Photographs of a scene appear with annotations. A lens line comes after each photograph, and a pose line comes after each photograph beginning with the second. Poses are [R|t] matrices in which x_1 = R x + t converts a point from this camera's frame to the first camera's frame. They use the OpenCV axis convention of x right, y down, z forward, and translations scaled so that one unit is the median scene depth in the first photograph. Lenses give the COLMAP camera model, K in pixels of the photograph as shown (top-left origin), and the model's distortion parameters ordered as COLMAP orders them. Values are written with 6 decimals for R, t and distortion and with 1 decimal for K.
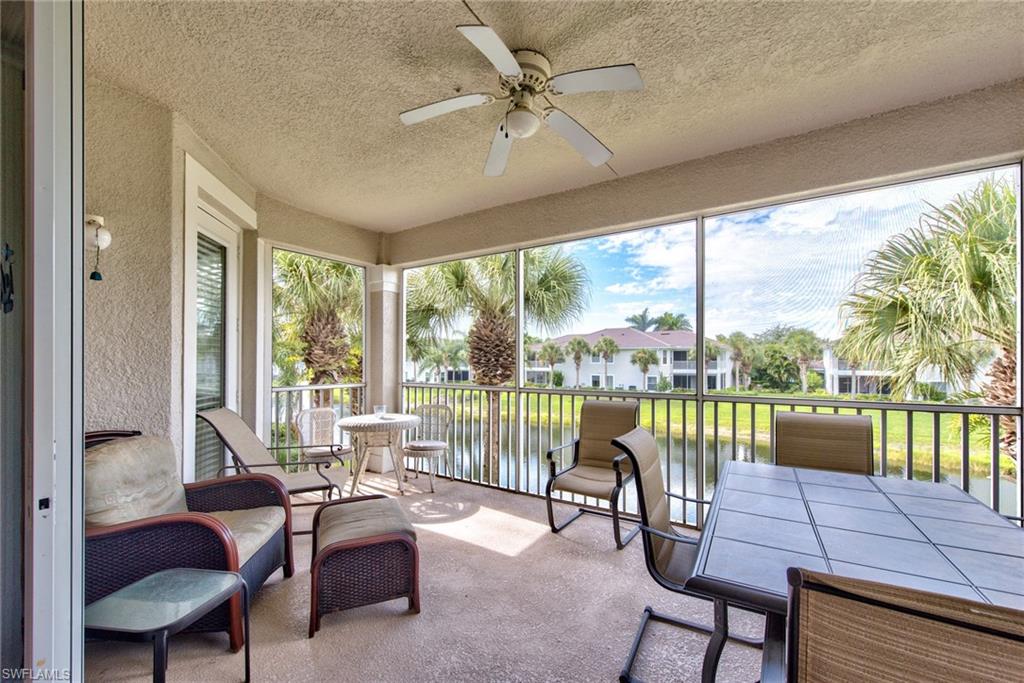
lens RADIAL K [[448.5, 0, 516.5], [0, 448.5, 363.3], [0, 0, 1]] dist [0.000695, -0.000135]
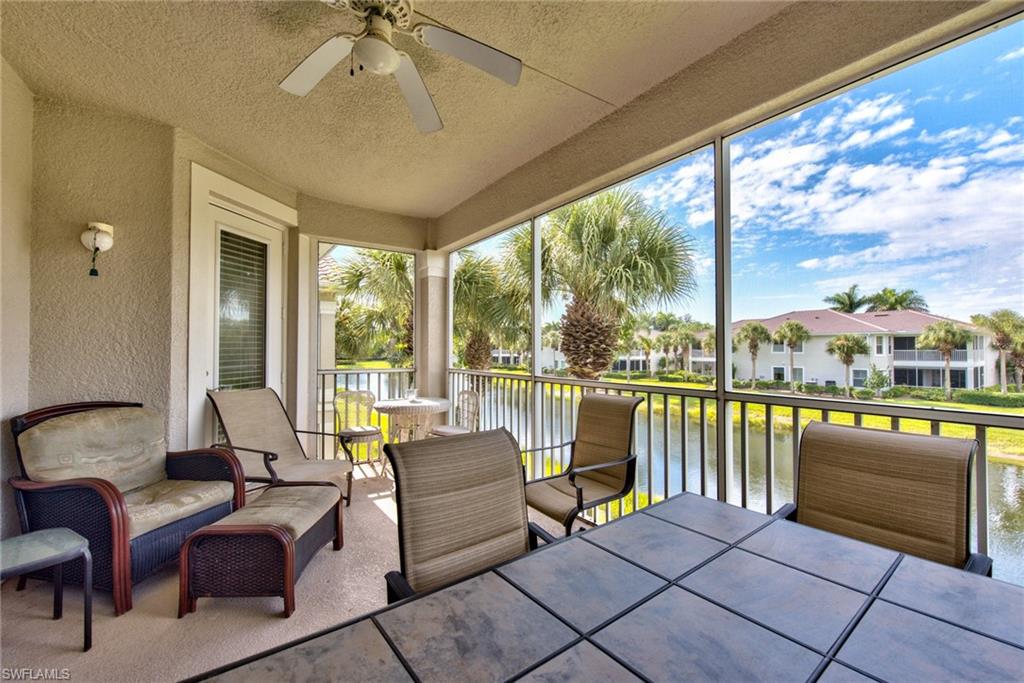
lens RADIAL K [[448.7, 0, 513.0], [0, 448.7, 345.6], [0, 0, 1]] dist [-0.002582, -0.000827]
pose [[0.920024, -0.003740, -0.391845, 0.258821], [-0.002790, 0.999867, -0.016094, 0.008272], [0.391853, 0.015900, 0.919891, 0.154526]]
